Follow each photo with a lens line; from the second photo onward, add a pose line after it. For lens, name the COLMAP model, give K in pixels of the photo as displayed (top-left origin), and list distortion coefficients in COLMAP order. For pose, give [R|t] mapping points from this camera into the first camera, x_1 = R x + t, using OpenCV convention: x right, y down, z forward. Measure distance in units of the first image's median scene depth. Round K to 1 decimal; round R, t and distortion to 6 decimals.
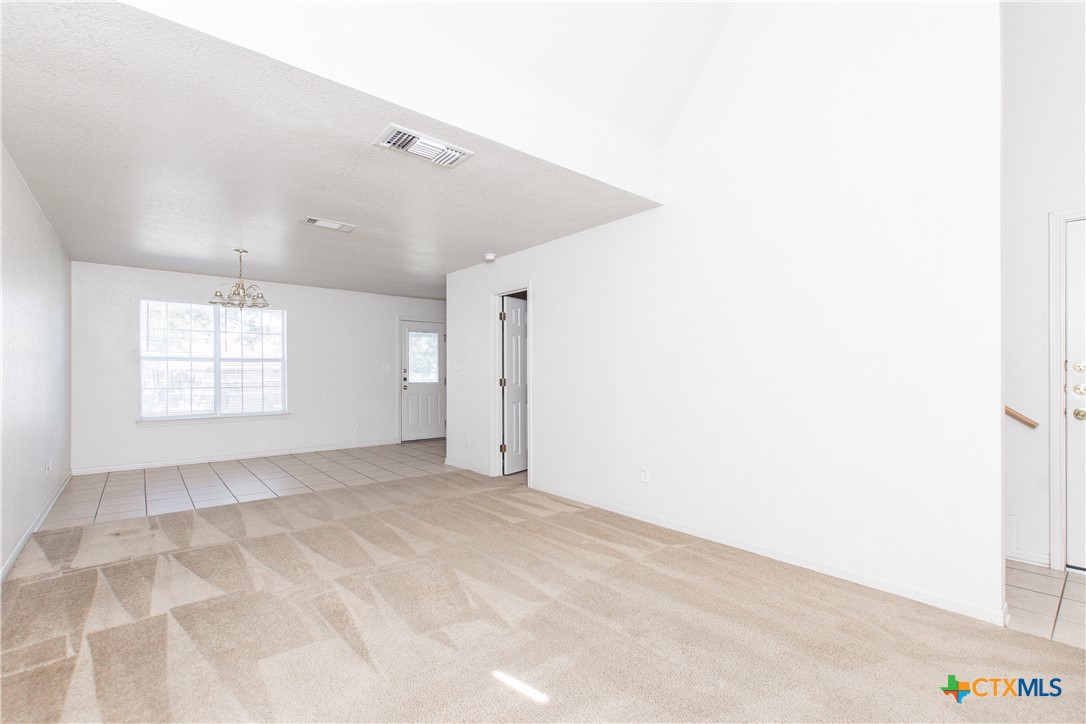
lens RADIAL K [[482.5, 0, 537.7], [0, 482.5, 375.0], [0, 0, 1]] dist [0.000073, 0.000097]
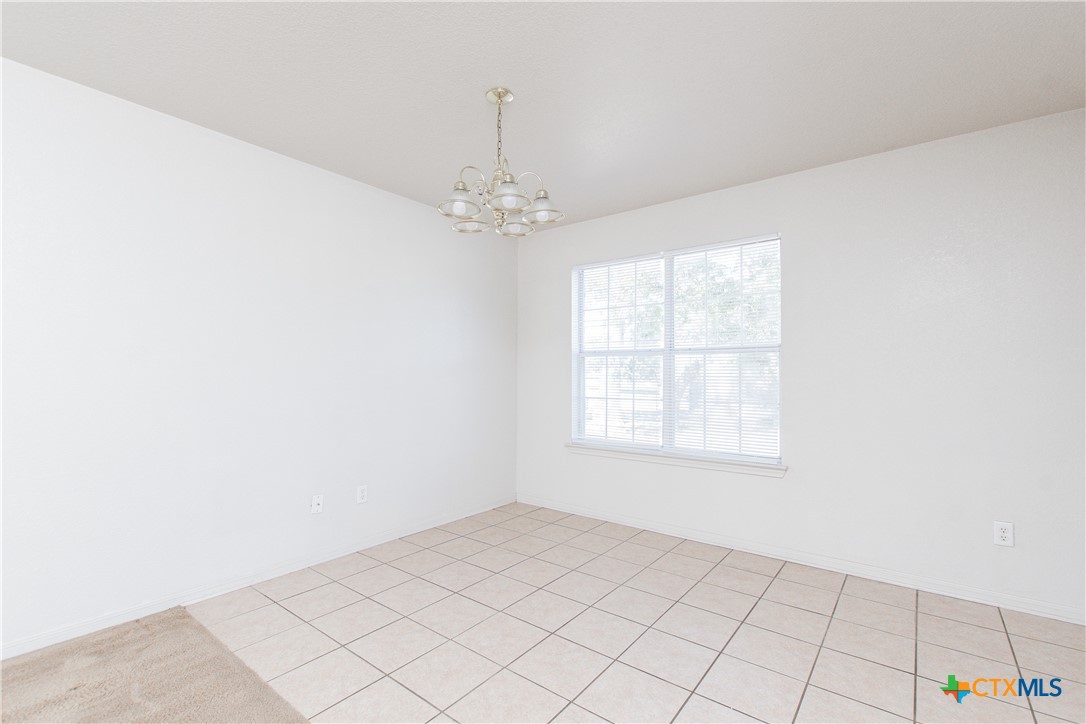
lens RADIAL K [[482.5, 0, 537.7], [0, 482.5, 375.0], [0, 0, 1]] dist [0.000073, 0.000097]
pose [[0.204068, 0.004316, -0.978947, -0.228138], [-0.000968, 0.999991, 0.004207, -0.011211], [0.978956, 0.000089, 0.204070, 1.238328]]
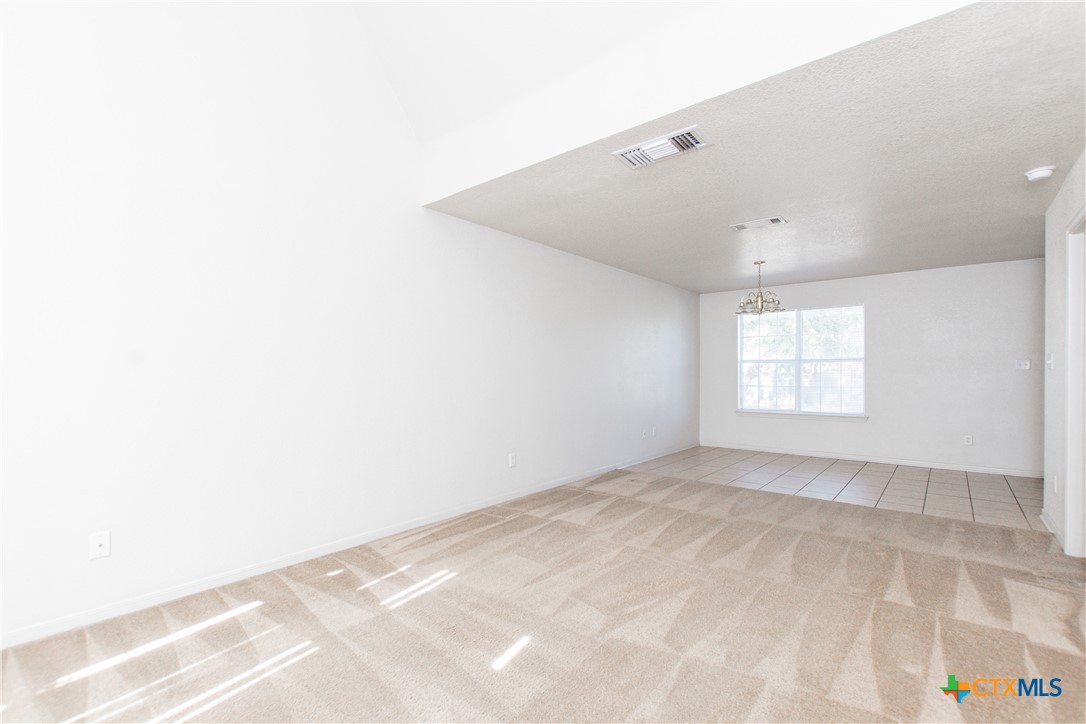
lens RADIAL K [[482.5, 0, 537.7], [0, 482.5, 375.0], [0, 0, 1]] dist [0.000073, 0.000097]
pose [[0.174268, 0.001973, -0.984696, 0.505316], [-0.002858, 0.999995, 0.001498, -0.000396], [0.984694, 0.002554, 0.174273, 0.405037]]
